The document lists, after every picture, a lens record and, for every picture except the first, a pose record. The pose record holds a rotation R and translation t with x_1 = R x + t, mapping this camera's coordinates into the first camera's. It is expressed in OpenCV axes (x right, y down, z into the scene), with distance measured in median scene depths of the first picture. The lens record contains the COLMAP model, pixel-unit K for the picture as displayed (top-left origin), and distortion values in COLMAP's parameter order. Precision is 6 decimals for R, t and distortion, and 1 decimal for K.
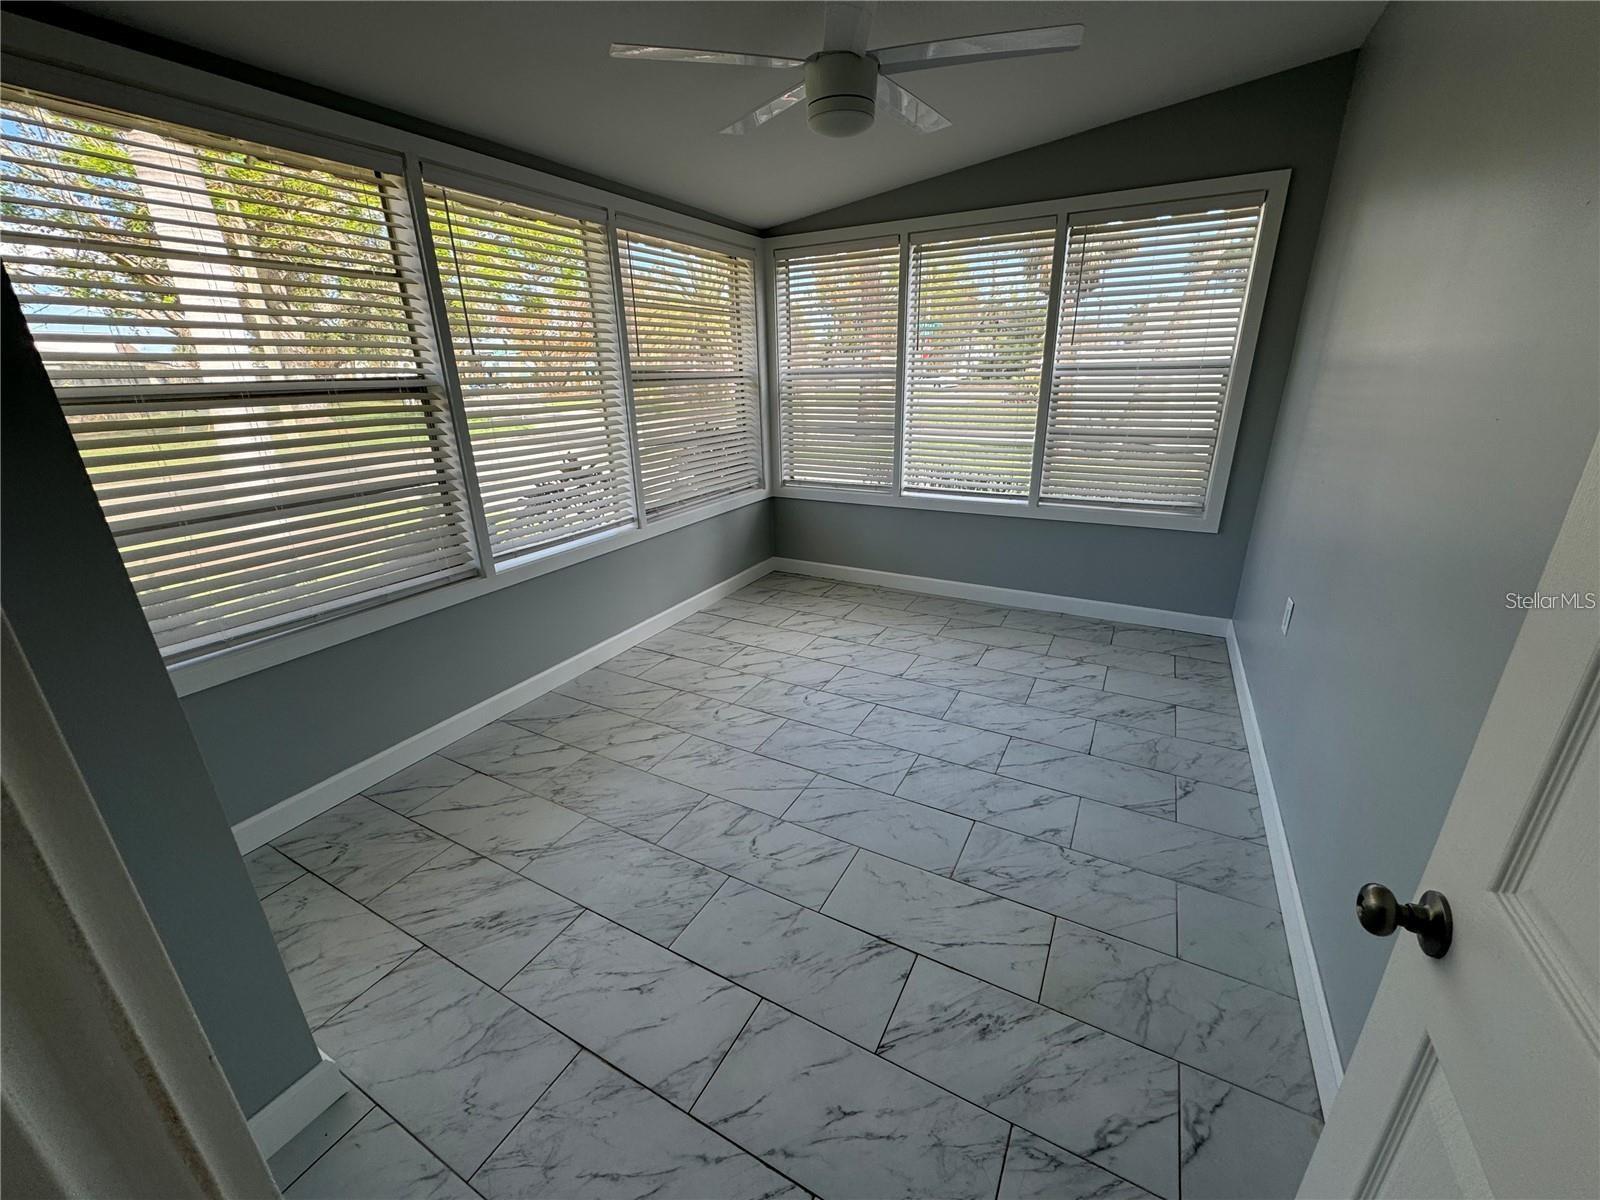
lens RADIAL K [[637.1, 0, 797.2], [0, 637.1, 598.7], [0, 0, 1]] dist [-0.002580, 0.000342]
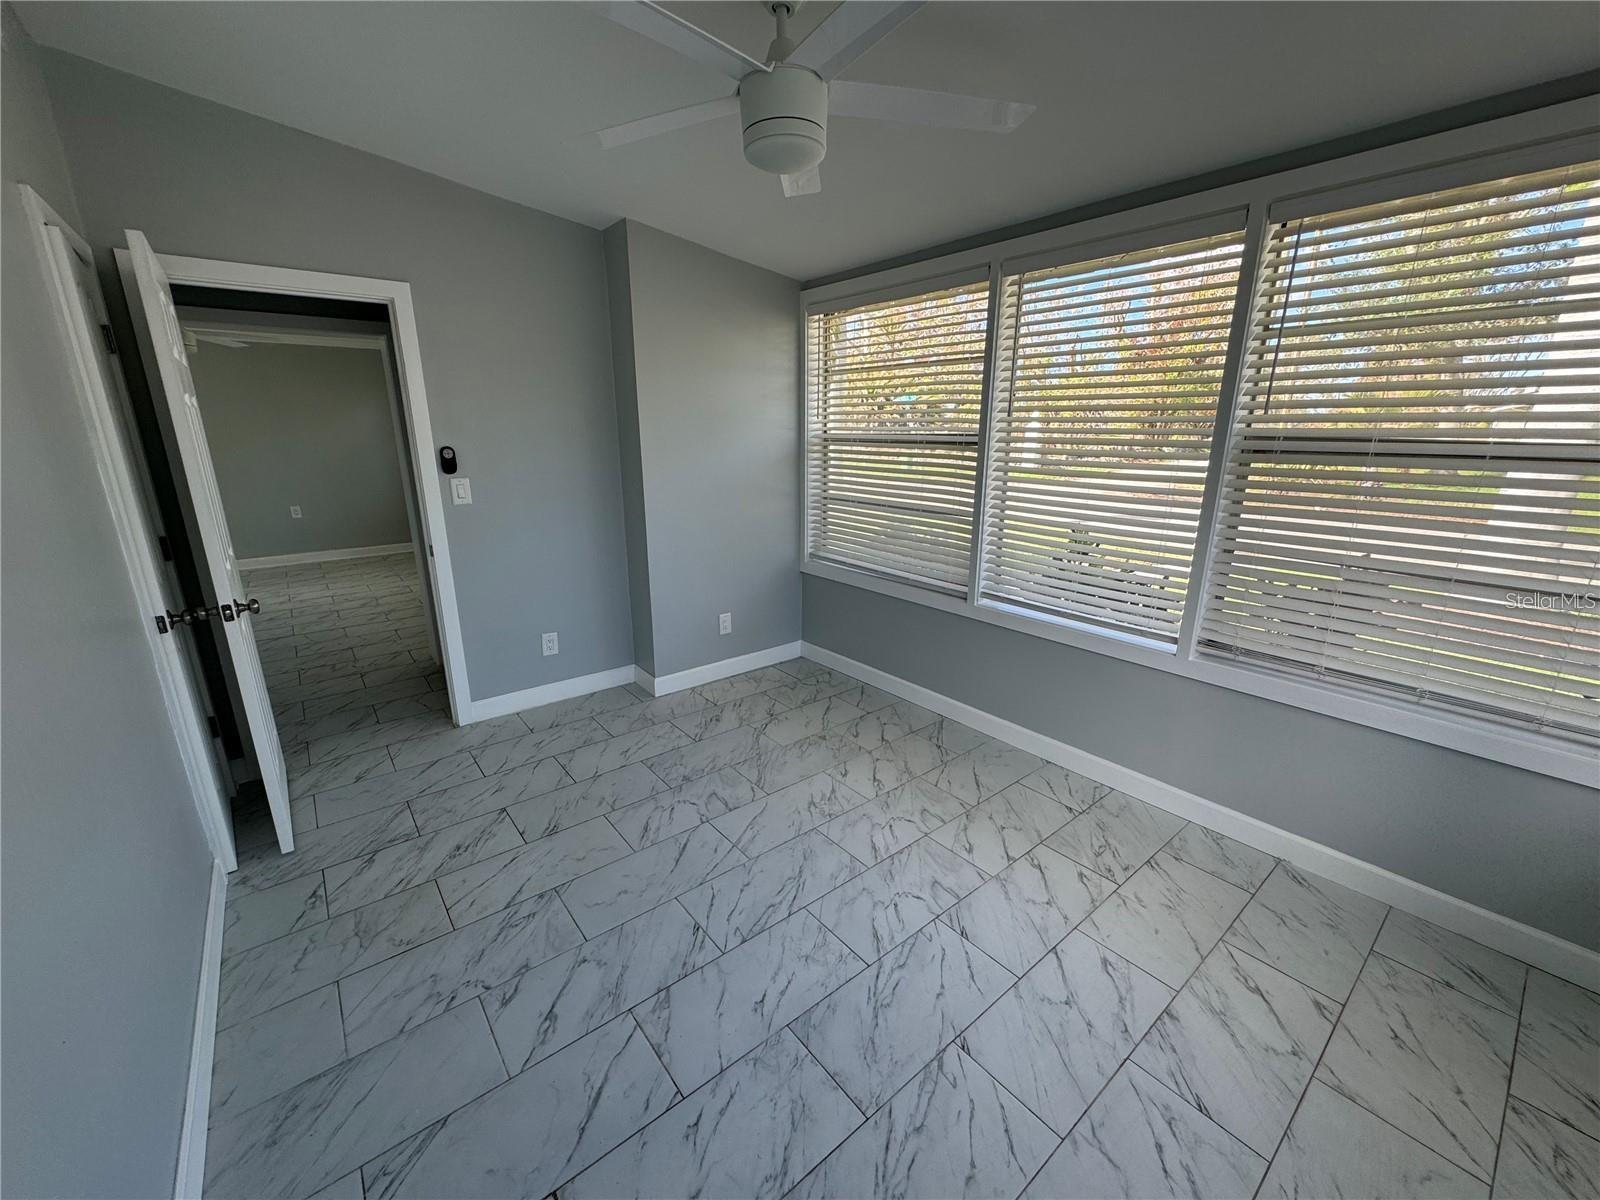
lens RADIAL K [[637.1, 0, 798.6], [0, 637.1, 600.4], [0, 0, 1]] dist [-0.002580, 0.000342]
pose [[-0.379533, 0.261174, -0.887549, 0.693305], [-0.309524, 0.868203, 0.387840, -0.413570], [0.871866, 0.421915, -0.248672, 1.068911]]
